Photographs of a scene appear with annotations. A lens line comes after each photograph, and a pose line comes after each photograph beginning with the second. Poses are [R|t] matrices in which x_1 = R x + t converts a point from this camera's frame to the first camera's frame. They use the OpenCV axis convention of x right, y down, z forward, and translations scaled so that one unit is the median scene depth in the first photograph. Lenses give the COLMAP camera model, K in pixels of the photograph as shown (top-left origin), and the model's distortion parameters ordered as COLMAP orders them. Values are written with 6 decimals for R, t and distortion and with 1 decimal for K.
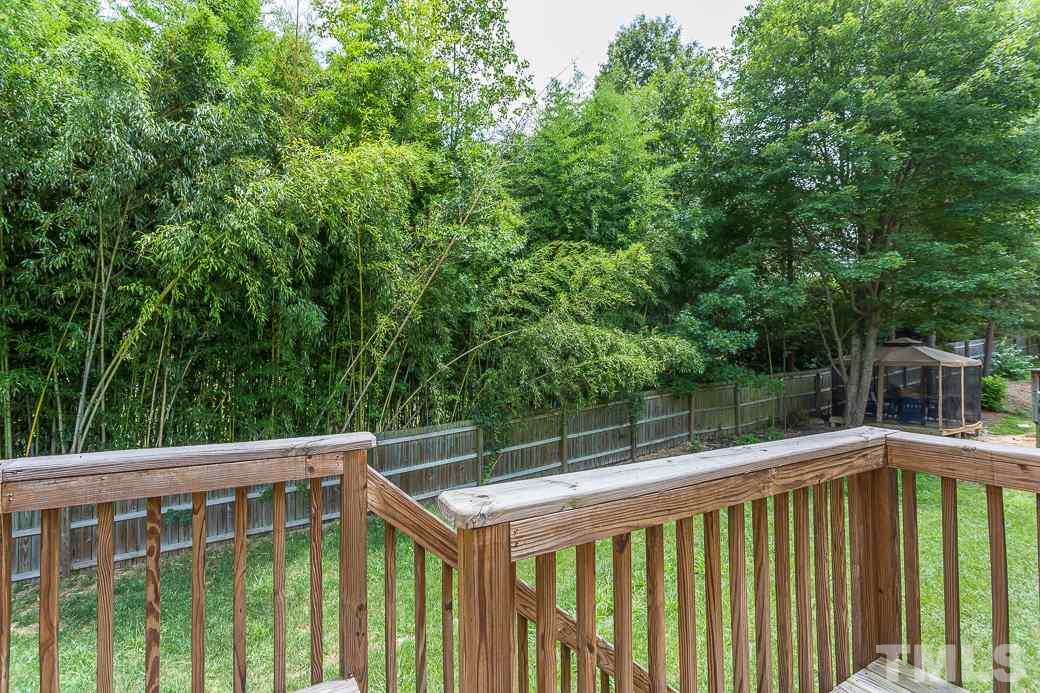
lens RADIAL K [[499.7, 0, 520.0], [0, 499.7, 346.5], [0, 0, 1]] dist [0.001787, 0.001117]
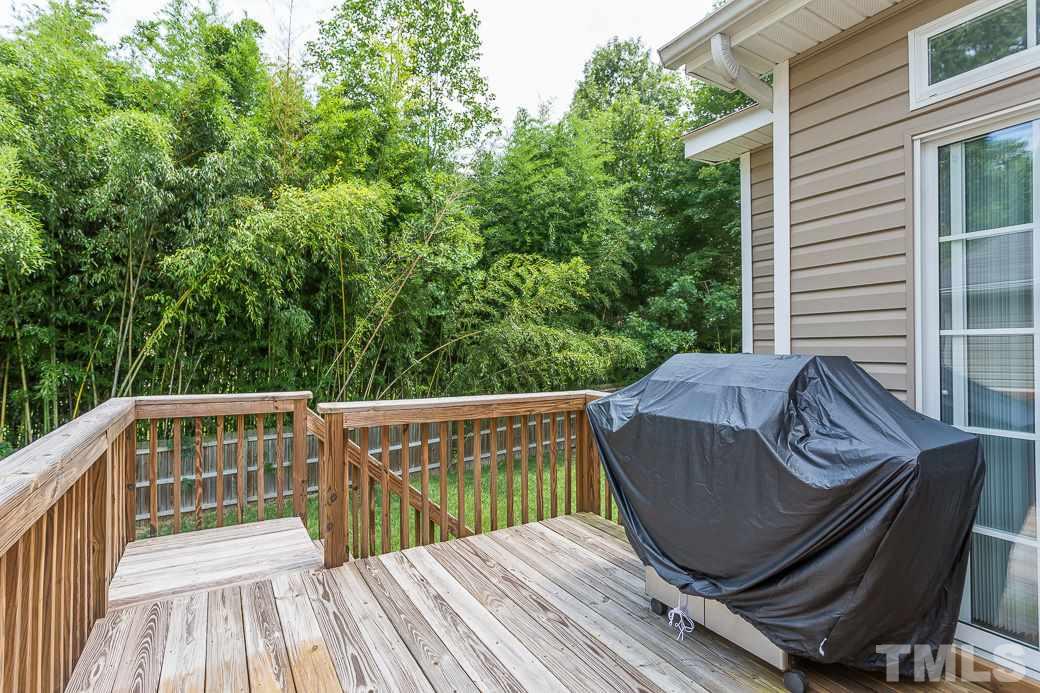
lens RADIAL K [[494.8, 0, 520.0], [0, 494.8, 346.5], [0, 0, 1]] dist [0.002178, -0.000469]
pose [[1.000000, 0.000808, 0.000460, 0.103157], [-0.000810, 0.999989, 0.004601, -0.000626], [-0.000456, -0.004601, 0.999989, -0.180597]]
